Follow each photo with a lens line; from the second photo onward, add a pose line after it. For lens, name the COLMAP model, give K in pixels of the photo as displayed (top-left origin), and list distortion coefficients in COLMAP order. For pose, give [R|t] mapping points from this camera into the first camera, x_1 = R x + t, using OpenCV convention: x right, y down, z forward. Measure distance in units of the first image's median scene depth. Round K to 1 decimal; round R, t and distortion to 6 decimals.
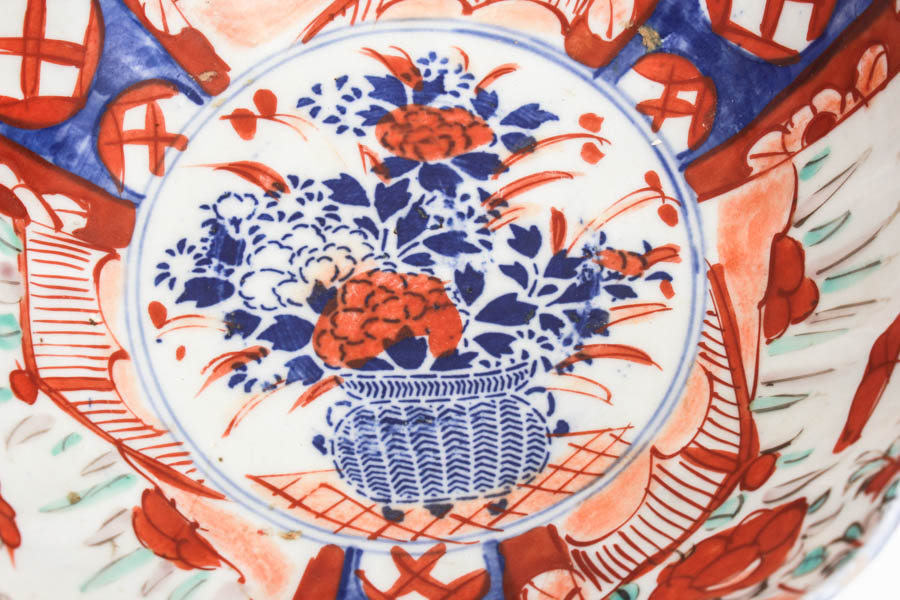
lens RADIAL K [[1695.5, 0, 446.9], [0, 1695.5, 301.4], [0, 0, 1]] dist [0.029074, 0.000000]
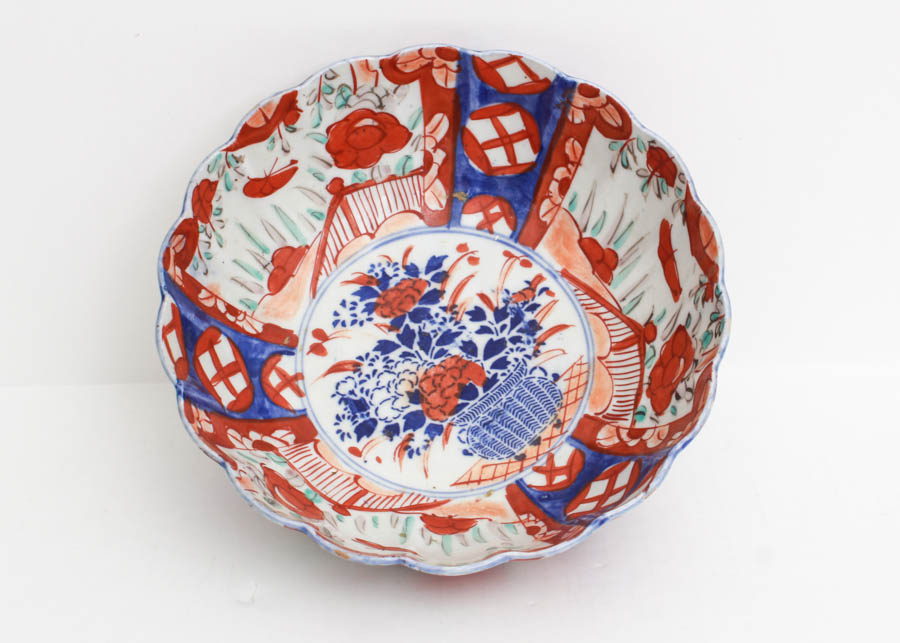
lens RADIAL K [[1847.8, 0, 448.6], [0, 1847.8, 319.3], [0, 0, 1]] dist [-0.097746, 0.000000]
pose [[0.772535, -0.555280, 0.307984, -0.651776], [0.576708, 0.816549, 0.025607, -0.107489], [-0.265703, 0.157834, 0.951047, -1.034145]]
